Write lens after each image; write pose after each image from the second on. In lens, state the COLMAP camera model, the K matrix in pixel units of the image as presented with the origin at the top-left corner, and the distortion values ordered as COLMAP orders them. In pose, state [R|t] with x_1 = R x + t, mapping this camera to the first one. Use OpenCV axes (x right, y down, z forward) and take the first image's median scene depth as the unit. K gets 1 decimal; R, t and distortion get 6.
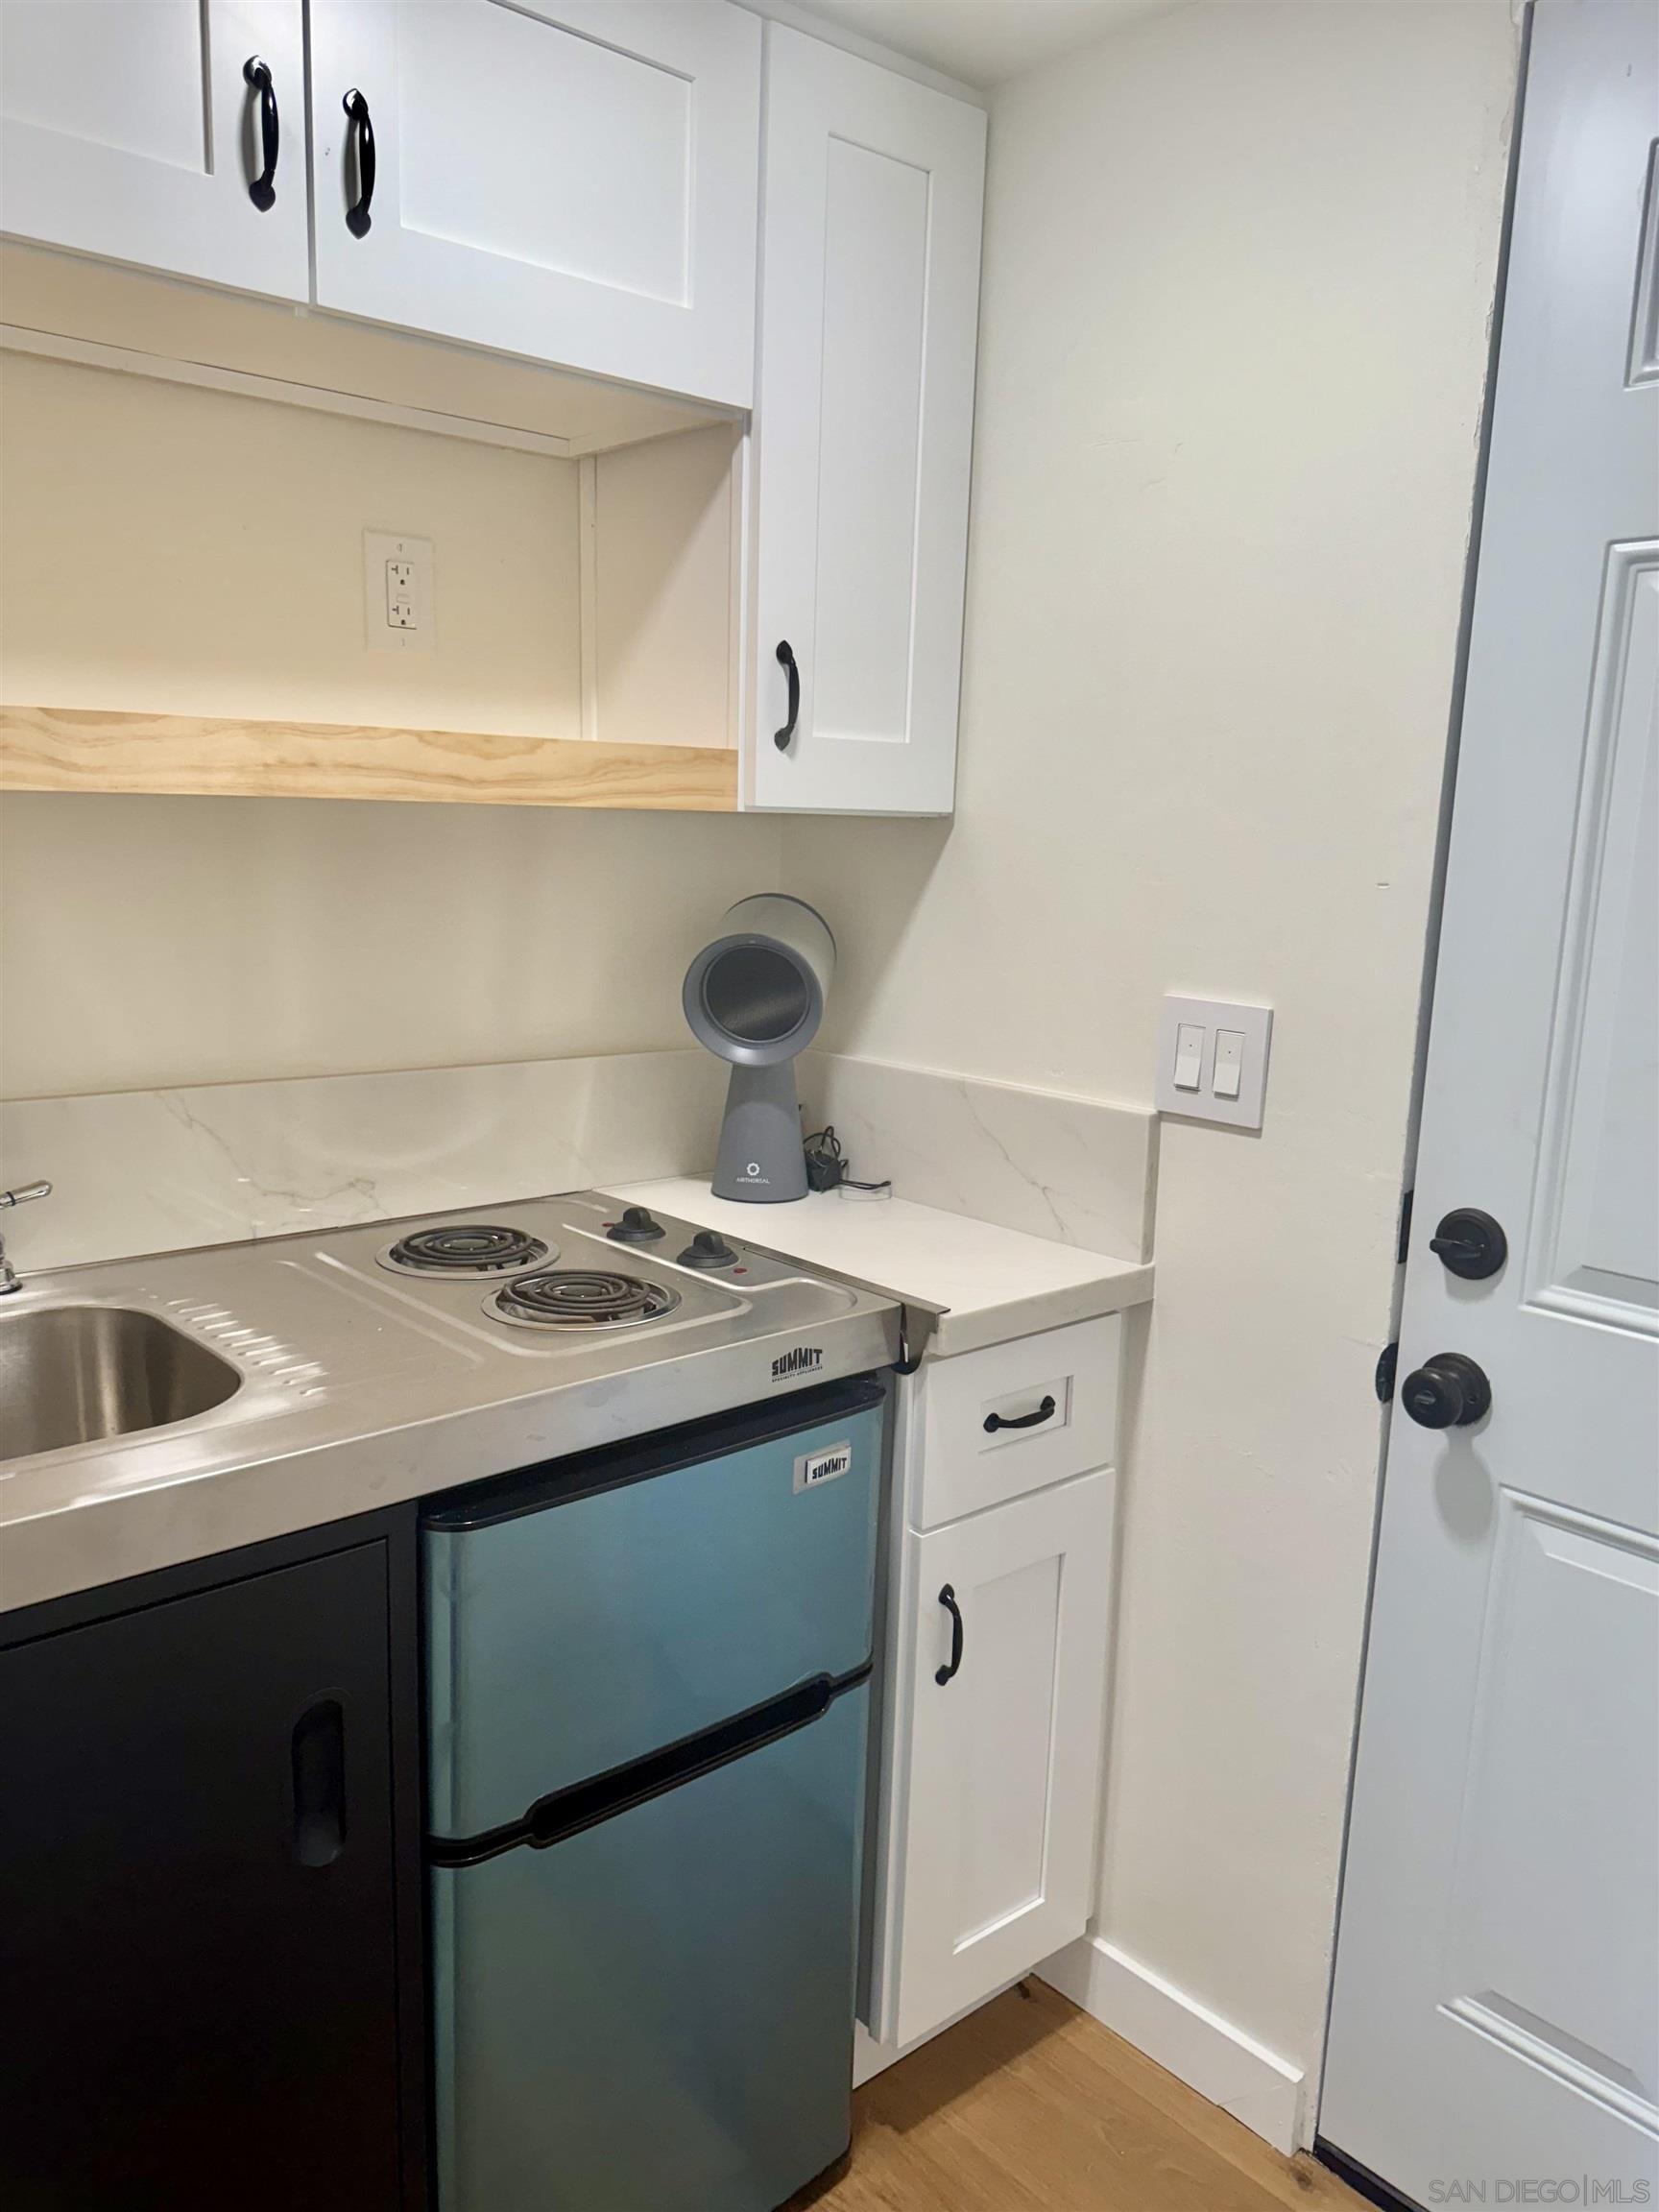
lens RADIAL K [[1600.0, 0, 821.5], [0, 1600.0, 1117.6], [0, 0, 1]] dist [0.077610, -0.066111]
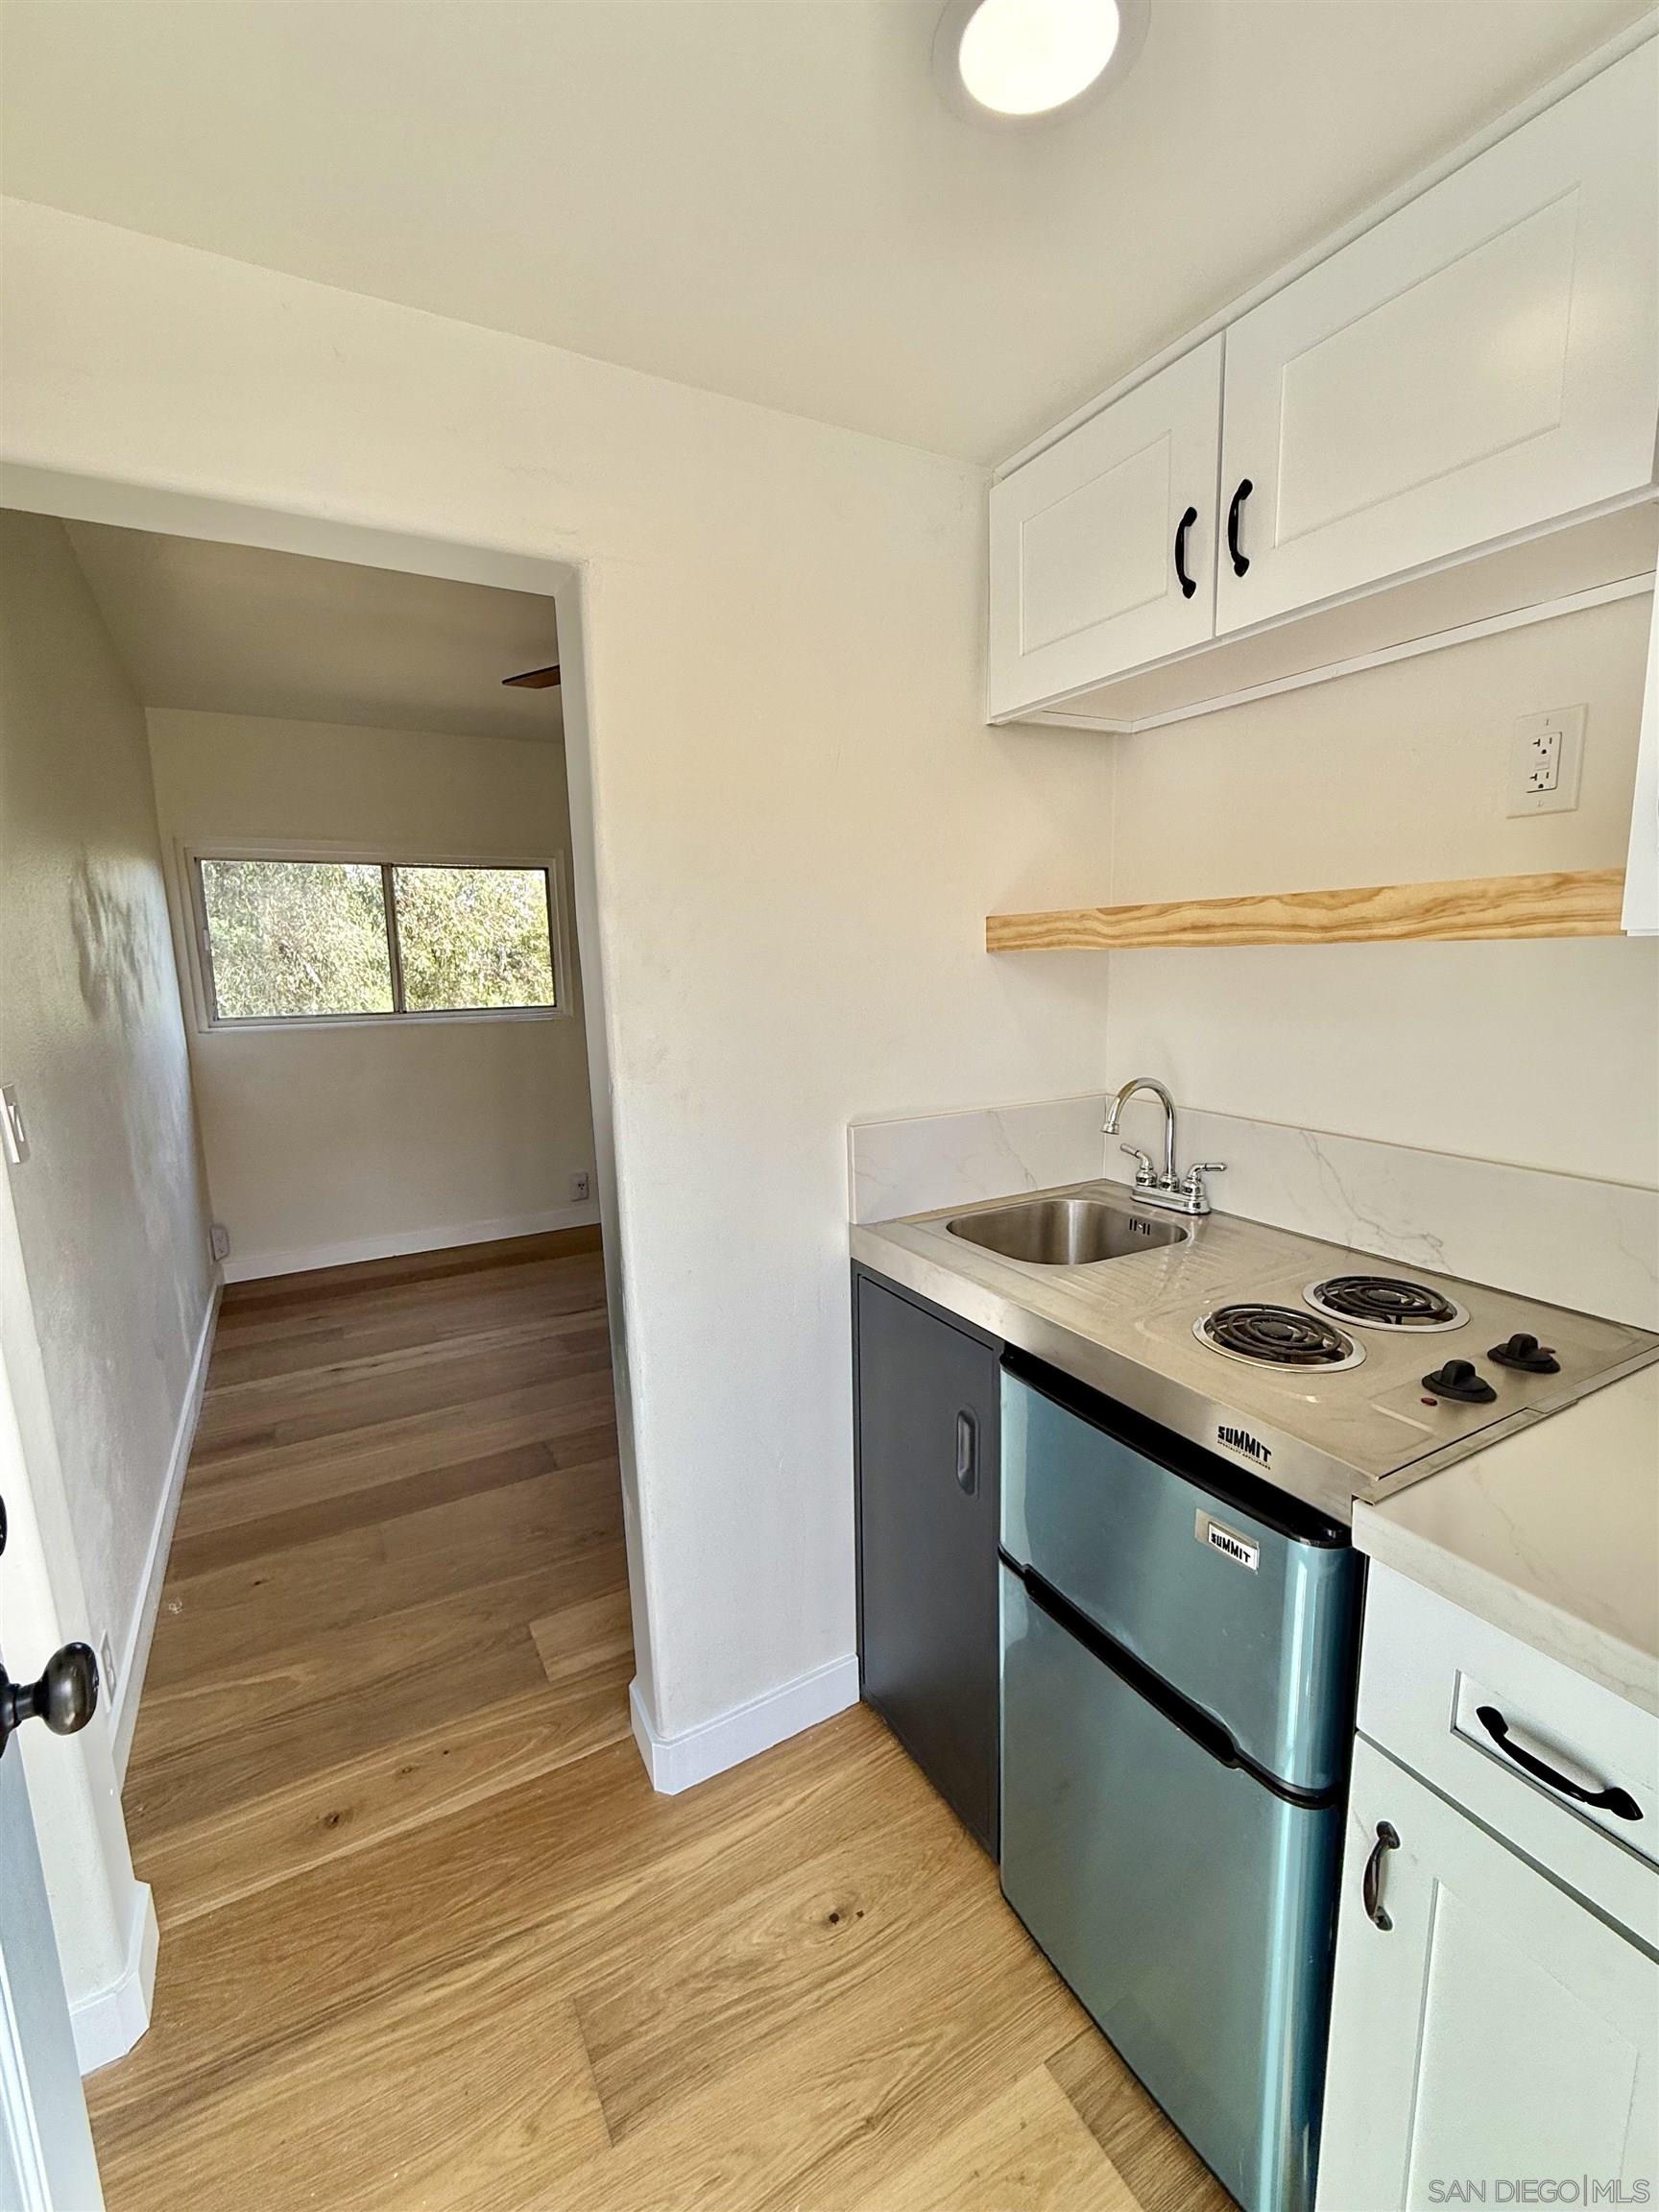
lens RADIAL K [[958.9, 0, 826.7], [0, 958.9, 1103.6], [0, 0, 1]] dist [-0.002573, -0.000105]
pose [[-0.220488, 0.133580, -0.966200, 0.622748], [-0.159399, 0.972326, 0.170802, -0.134905], [0.962277, 0.191671, -0.193094, 0.769786]]
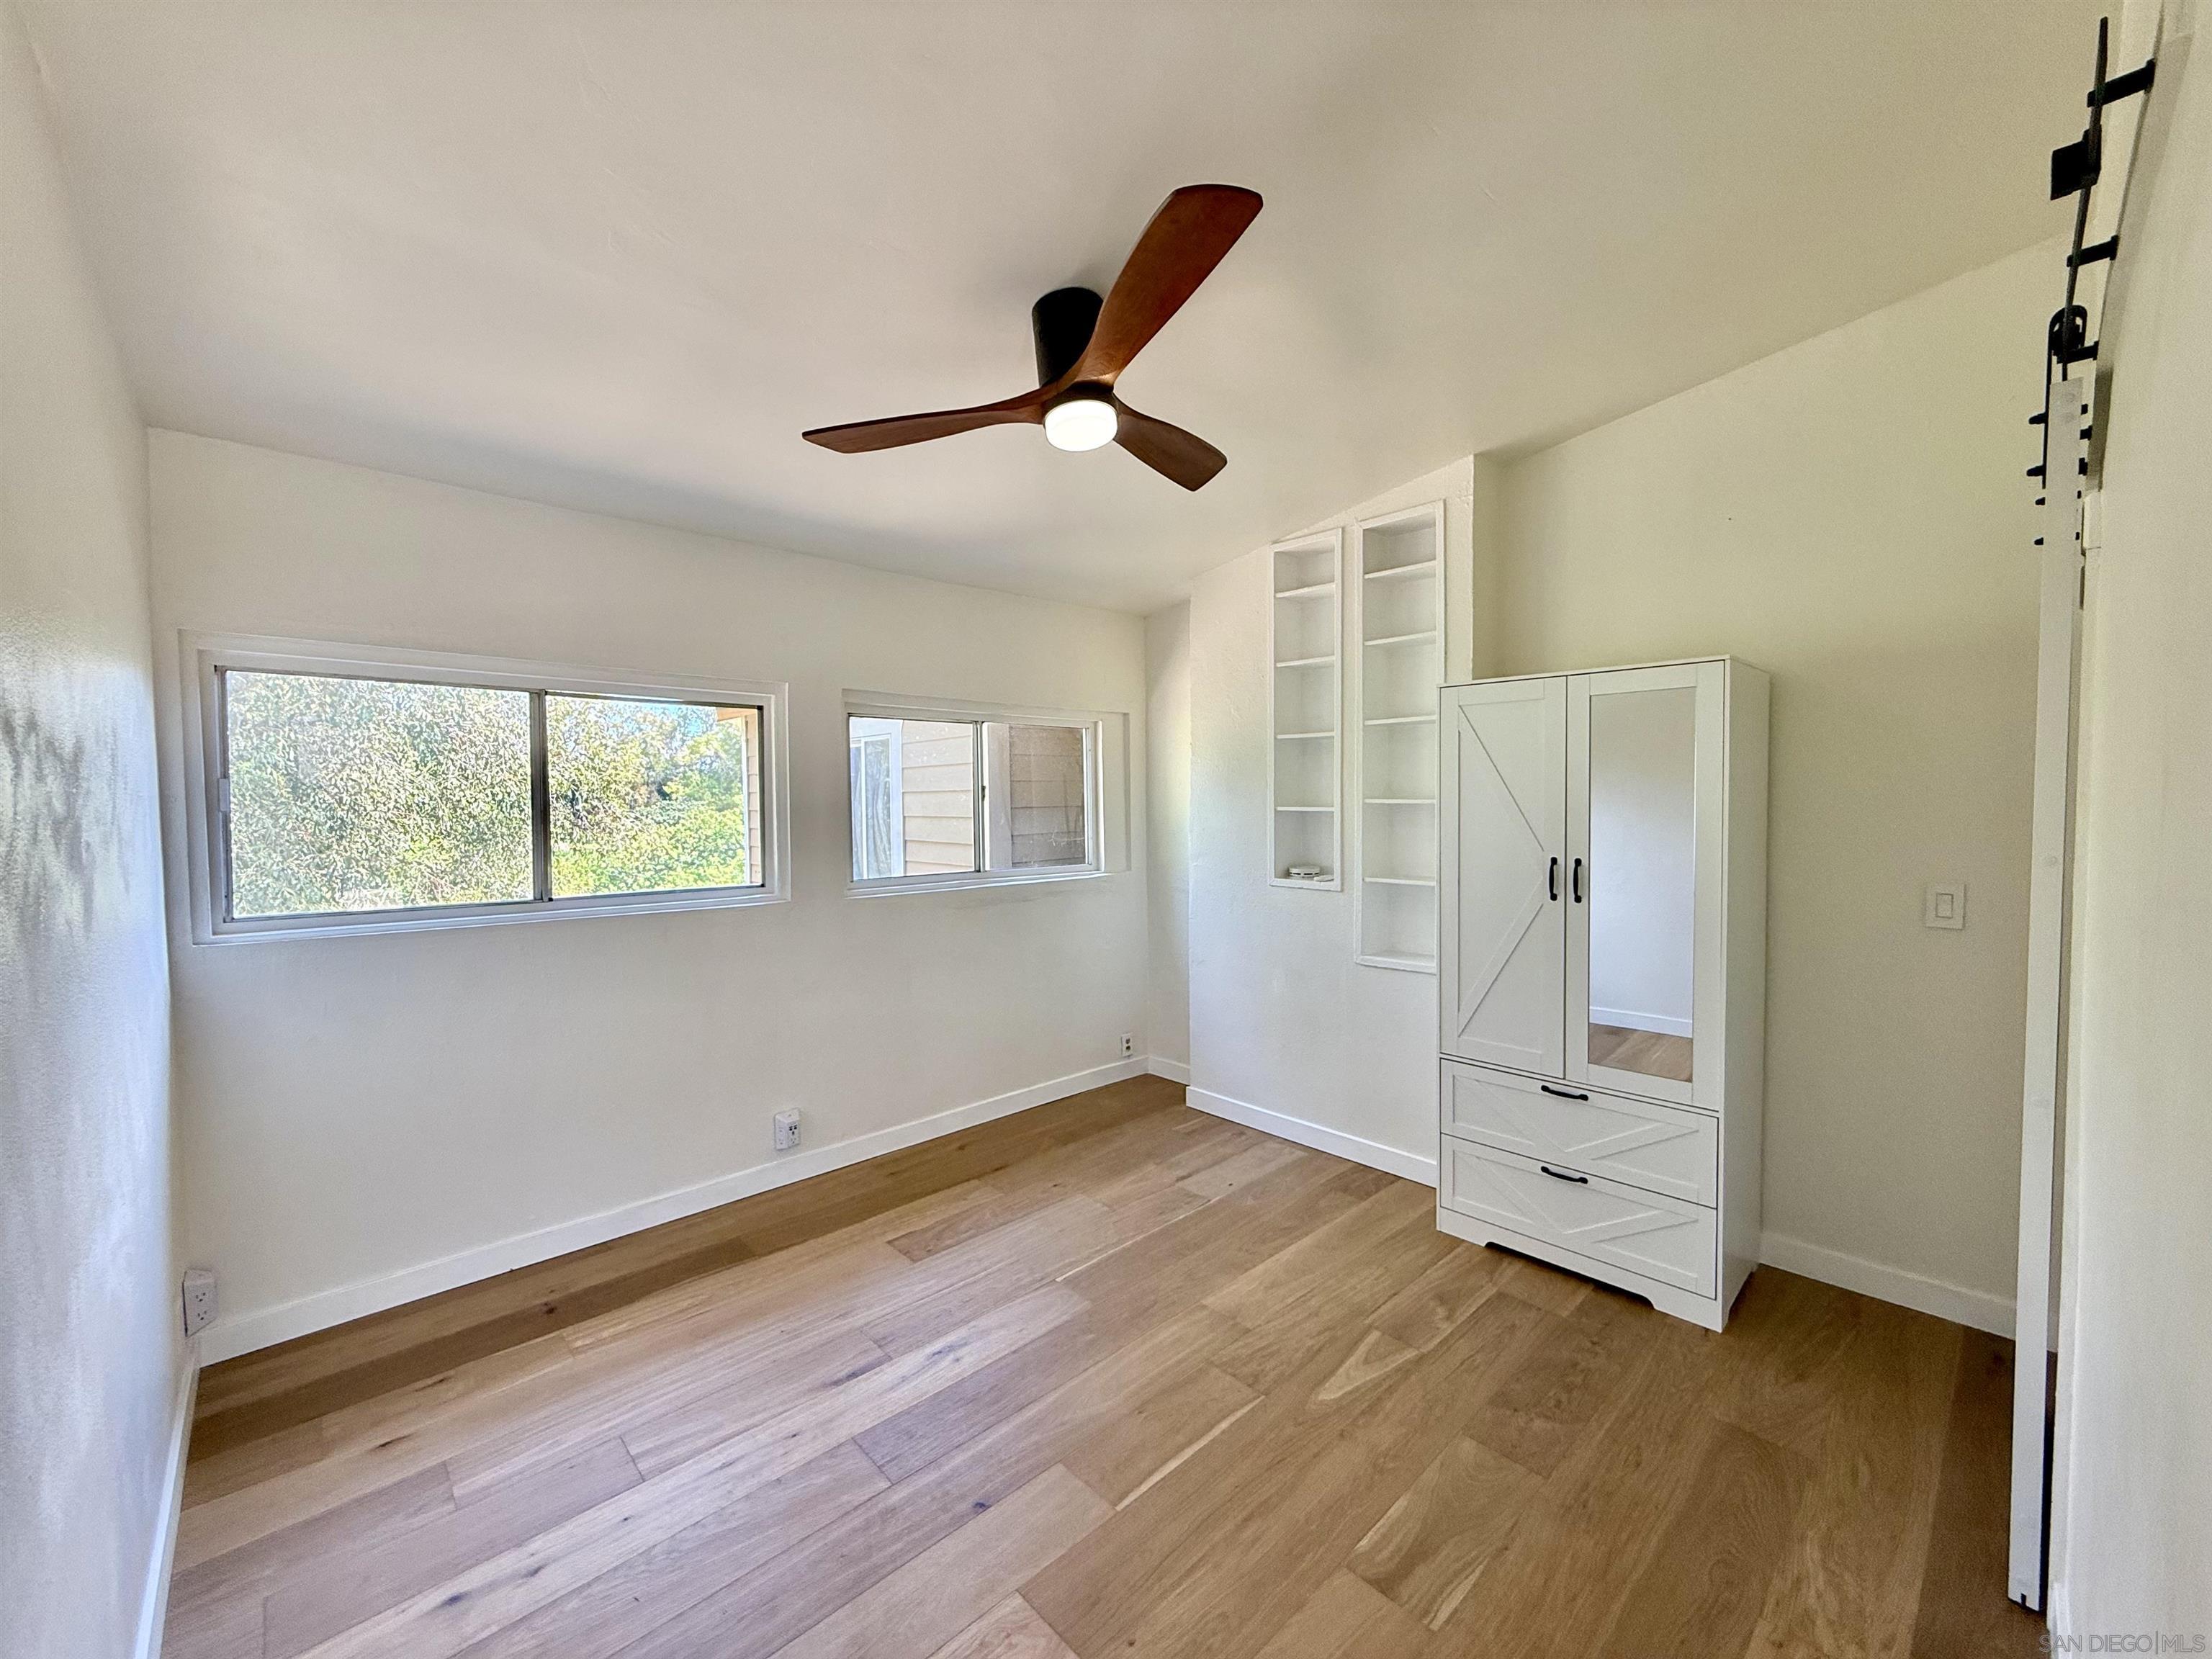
lens RADIAL K [[881.1, 0, 1095.0], [0, 881.1, 831.0], [0, 0, 1]] dist [-0.004063, 0.000357]
pose [[0.017848, 0.015947, -0.999714, 0.327216], [-0.177207, 0.984094, 0.012534, -0.109165], [0.984012, 0.176933, 0.020390, 0.435190]]
